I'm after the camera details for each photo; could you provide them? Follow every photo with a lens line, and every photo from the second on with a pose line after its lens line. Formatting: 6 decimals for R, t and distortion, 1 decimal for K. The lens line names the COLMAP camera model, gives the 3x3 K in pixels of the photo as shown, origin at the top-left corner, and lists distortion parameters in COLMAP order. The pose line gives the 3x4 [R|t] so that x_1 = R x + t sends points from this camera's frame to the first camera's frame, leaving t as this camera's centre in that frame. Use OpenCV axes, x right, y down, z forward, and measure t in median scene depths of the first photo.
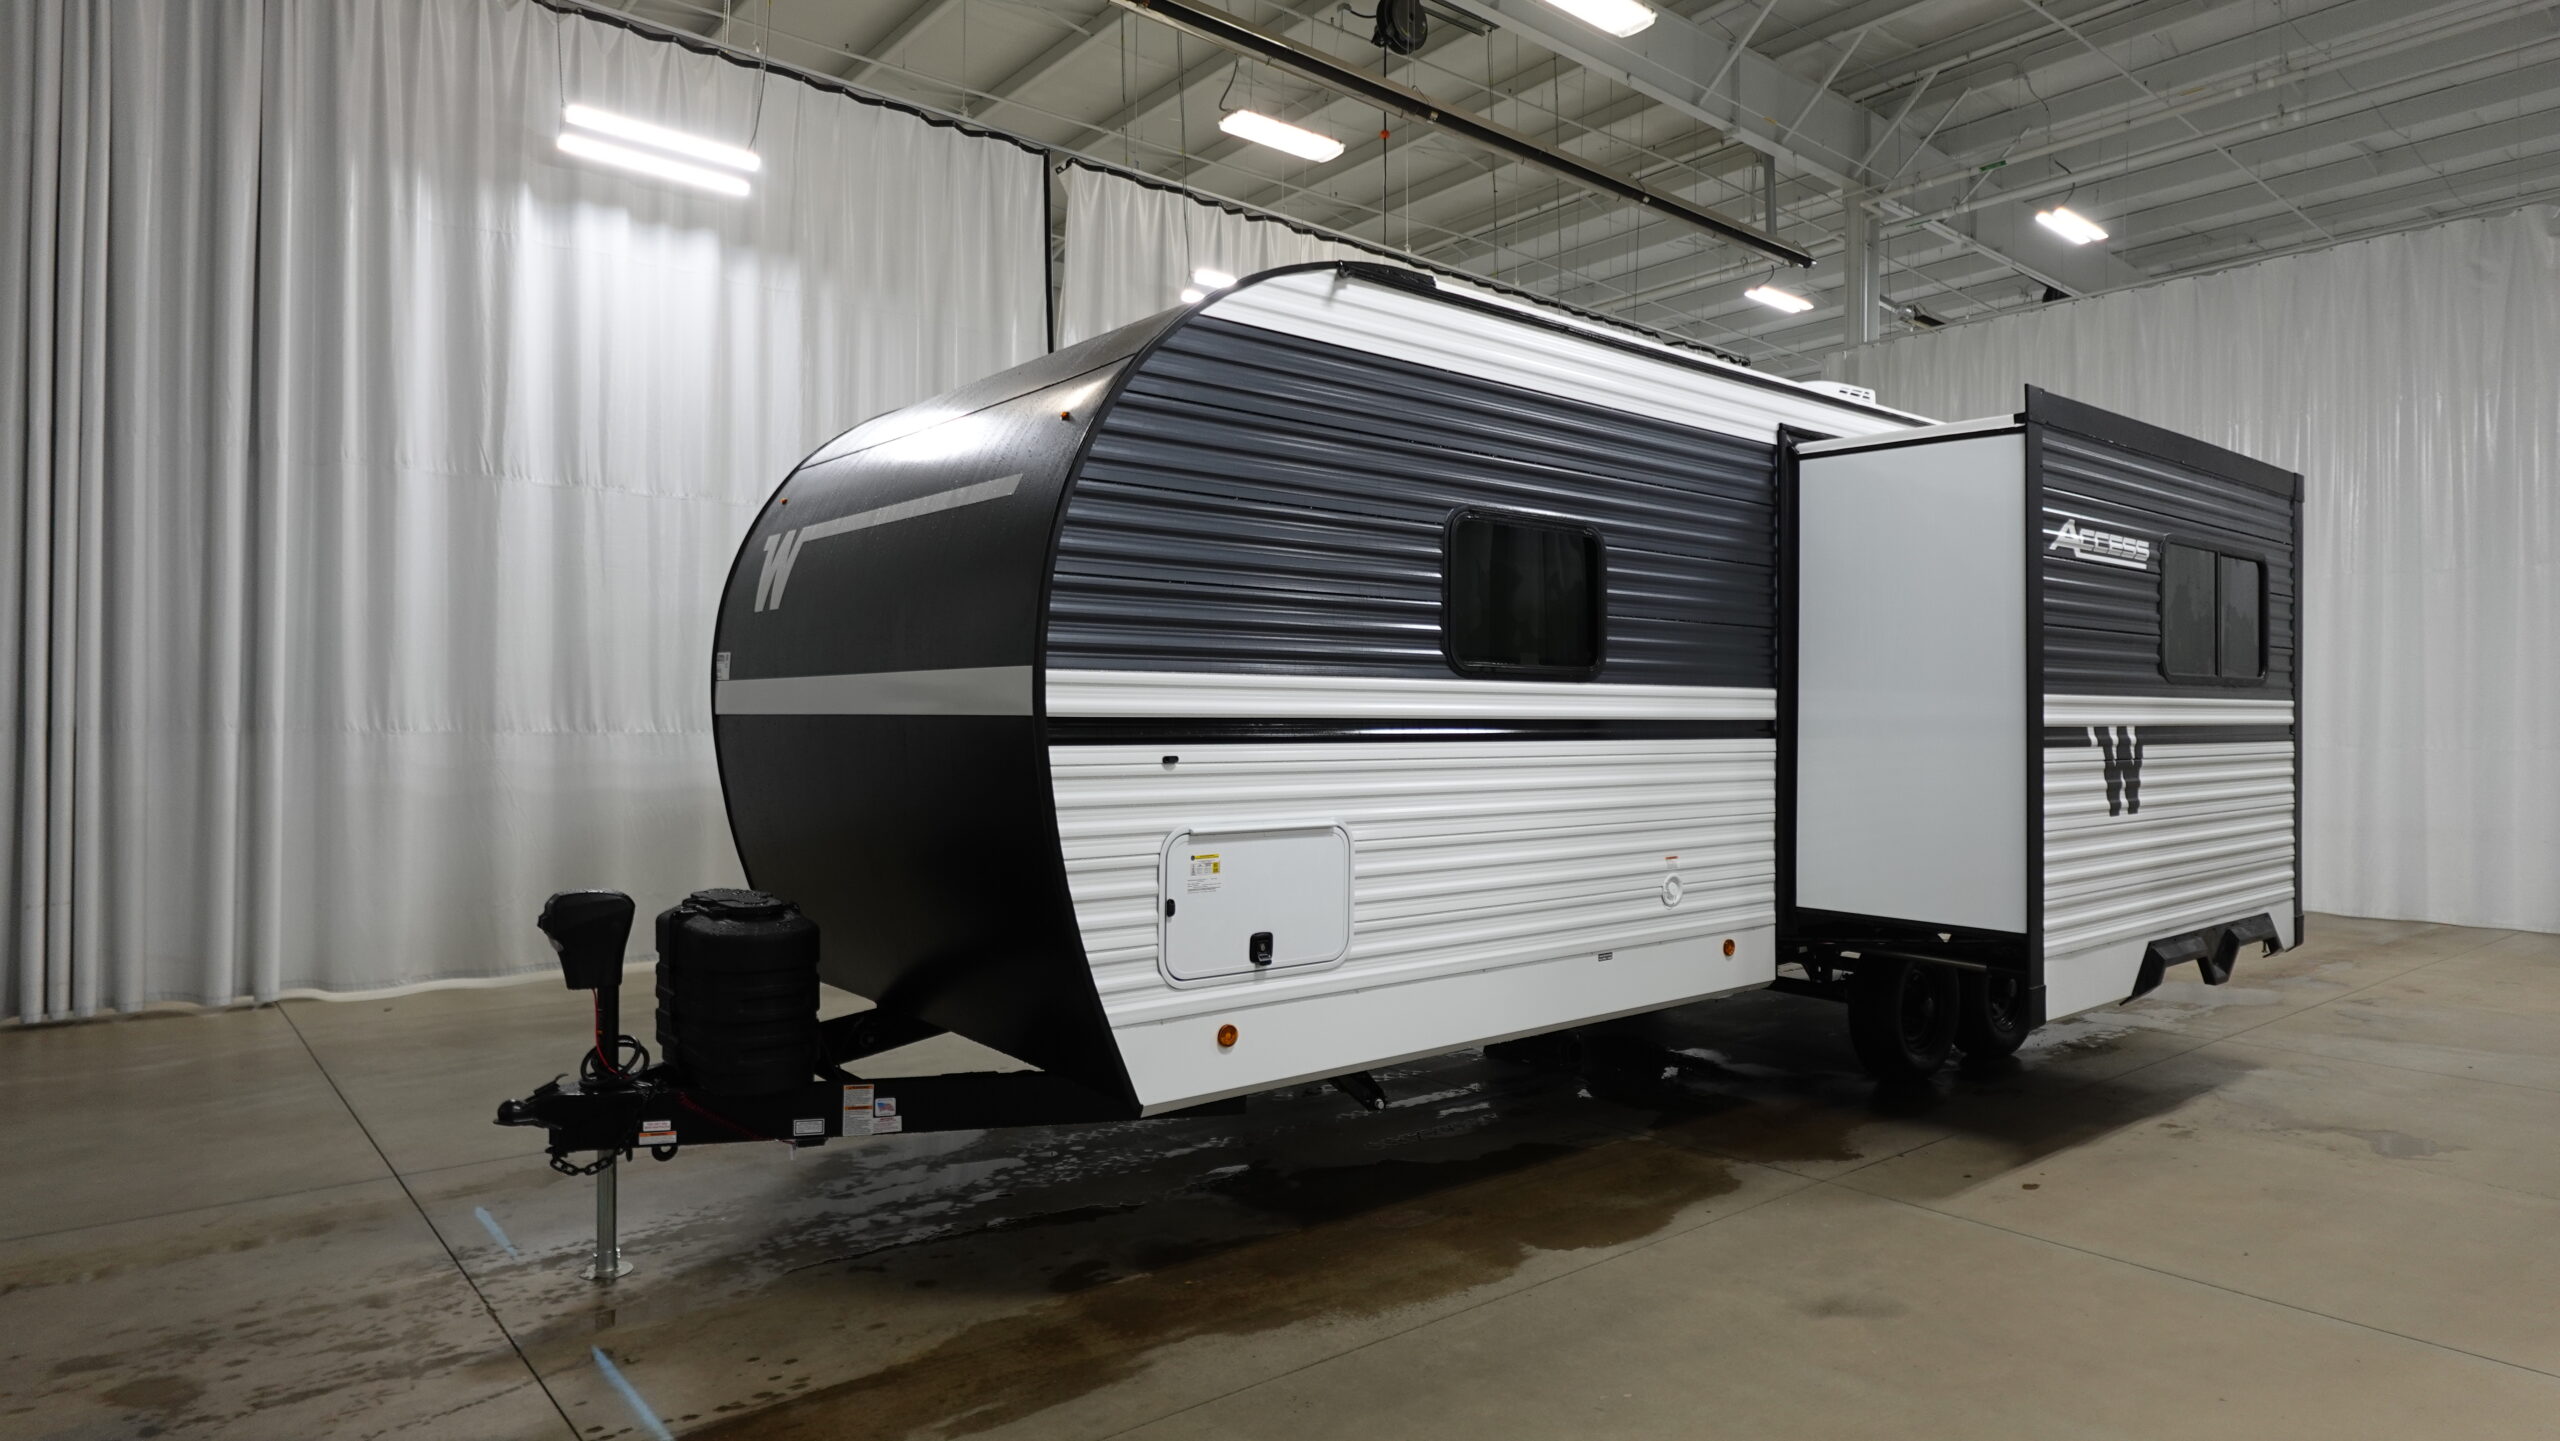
lens RADIAL K [[1469.2, 0, 1292.3], [0, 1469.2, 717.7], [0, 0, 1]] dist [-0.008289, 0.004208]
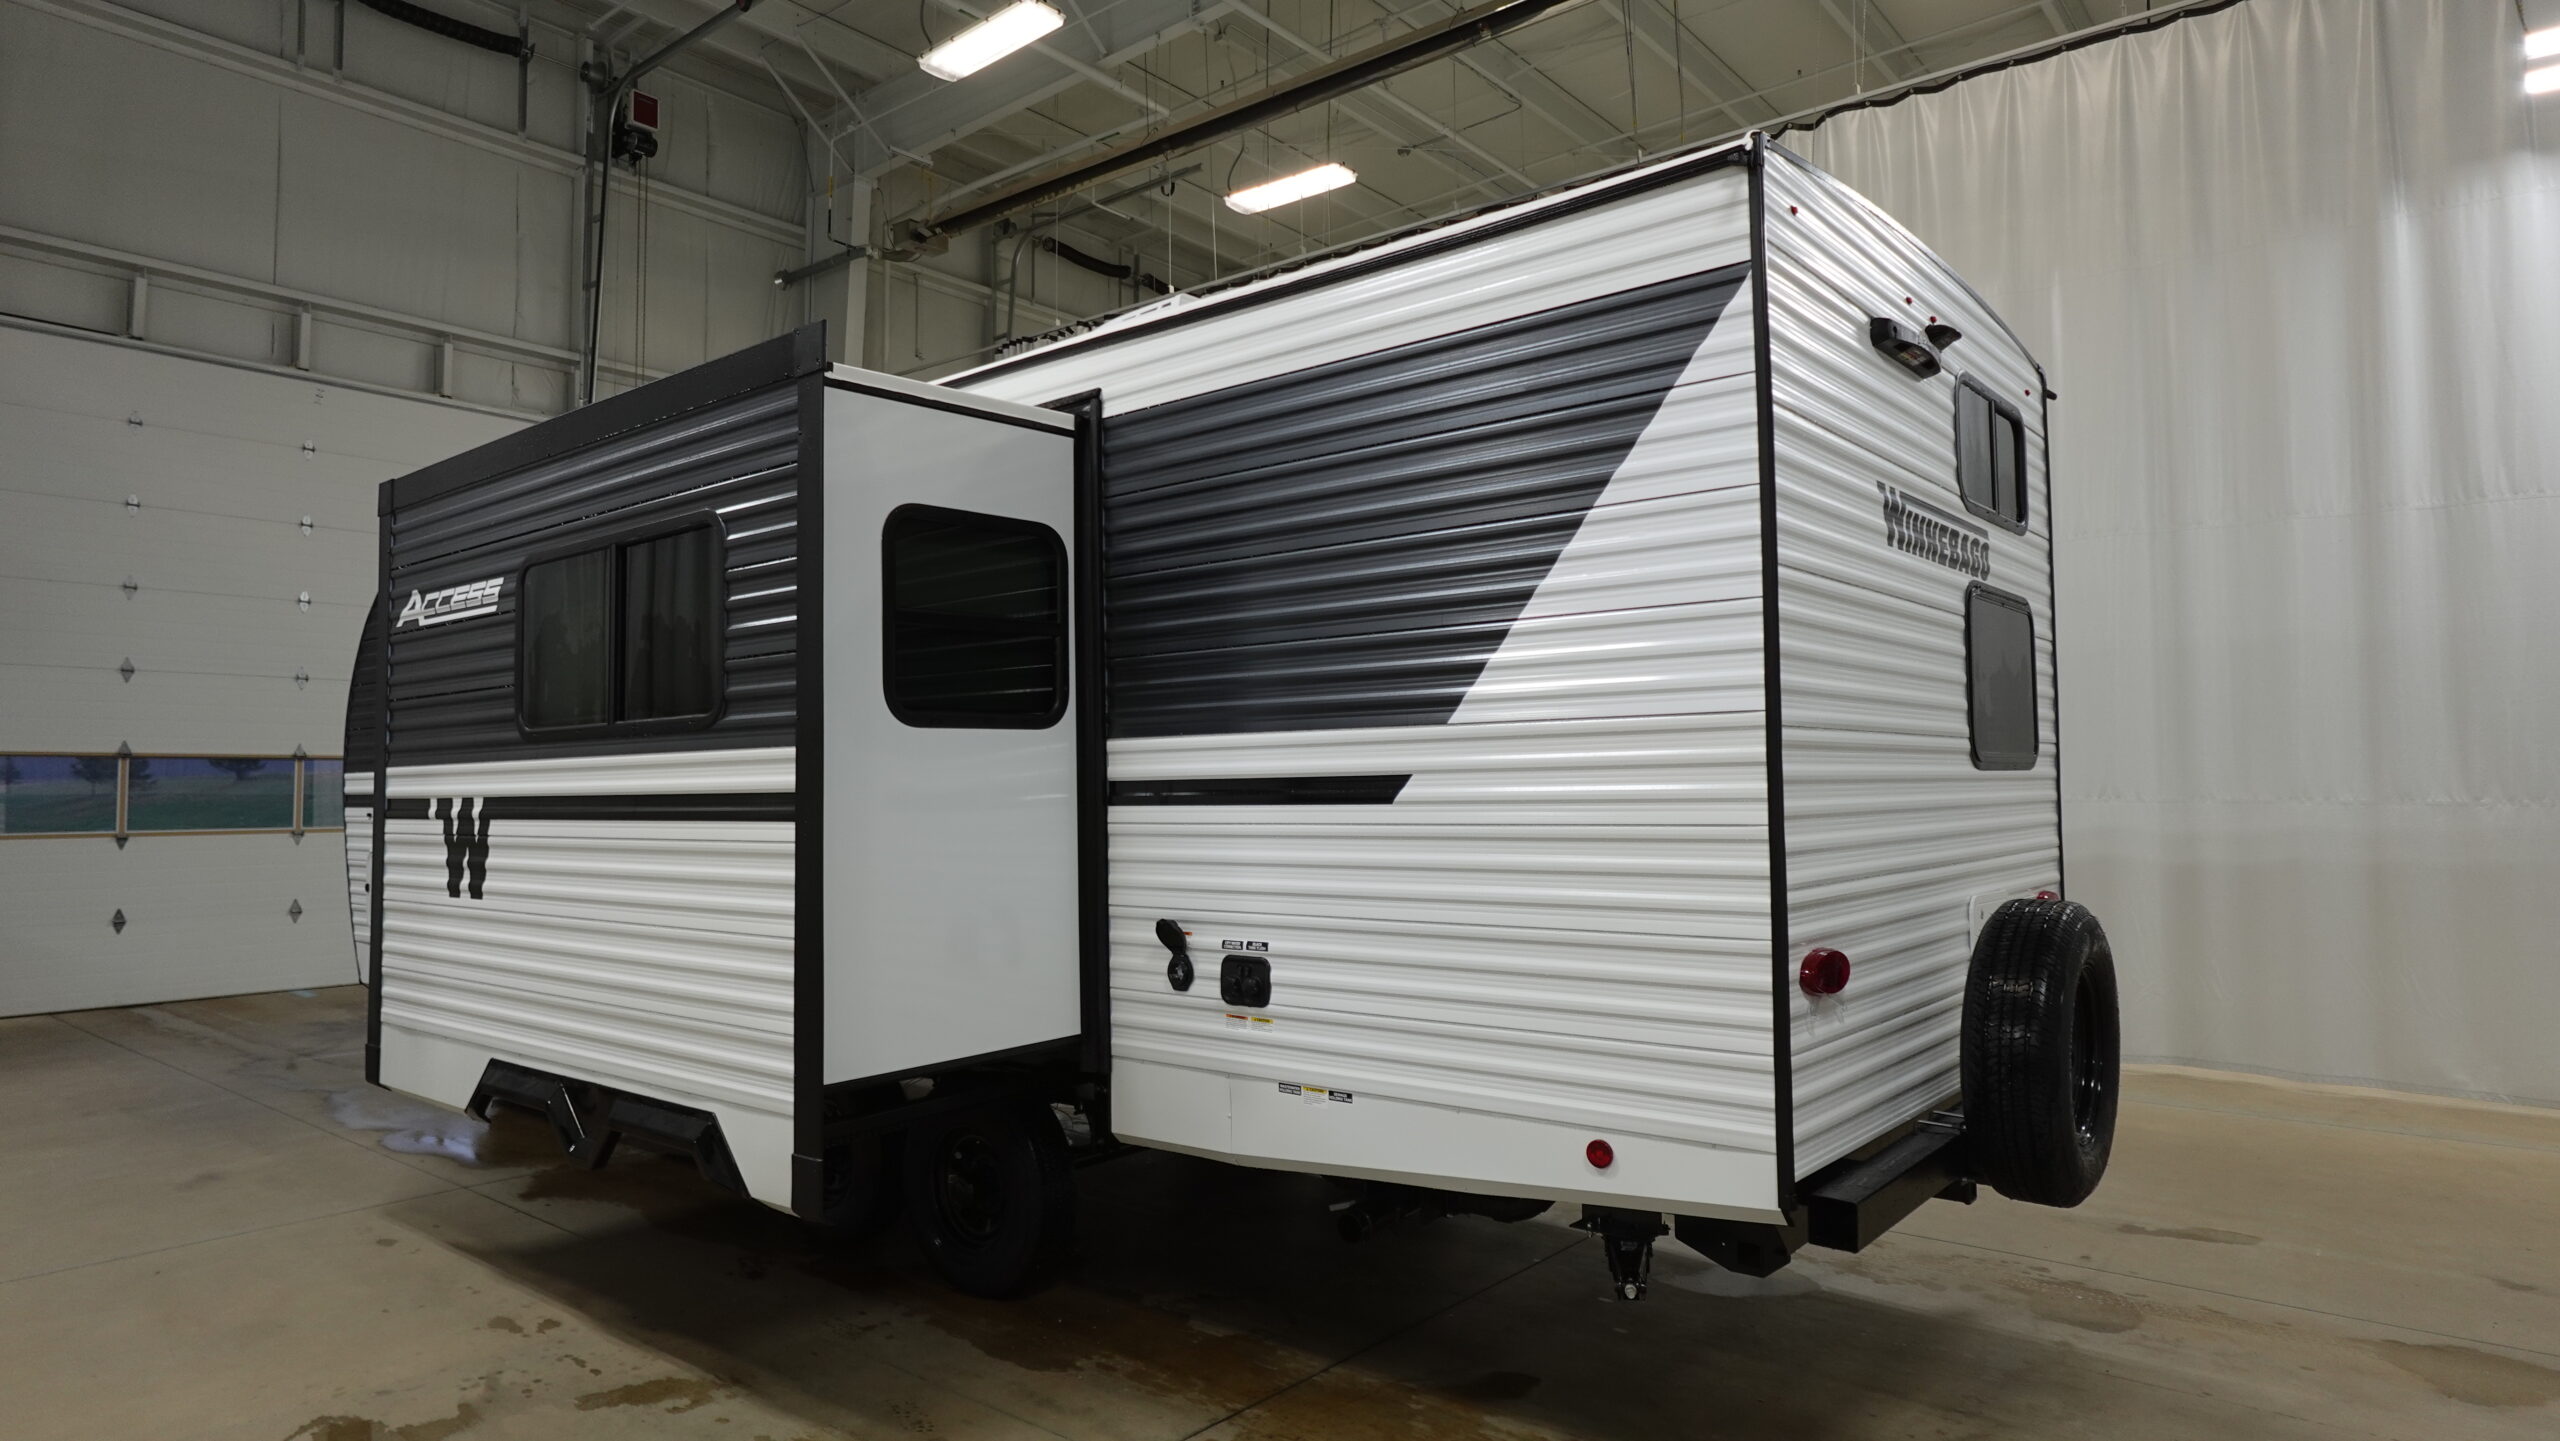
lens RADIAL K [[1469.2, 0, 1292.3], [0, 1469.2, 717.7], [0, 0, 1]] dist [-0.008289, 0.004208]
pose [[0.185085, -0.049768, -0.981461, 1.527816], [0.015309, 0.998742, -0.047757, 0.007424], [0.982603, -0.006186, 0.185614, 1.324918]]
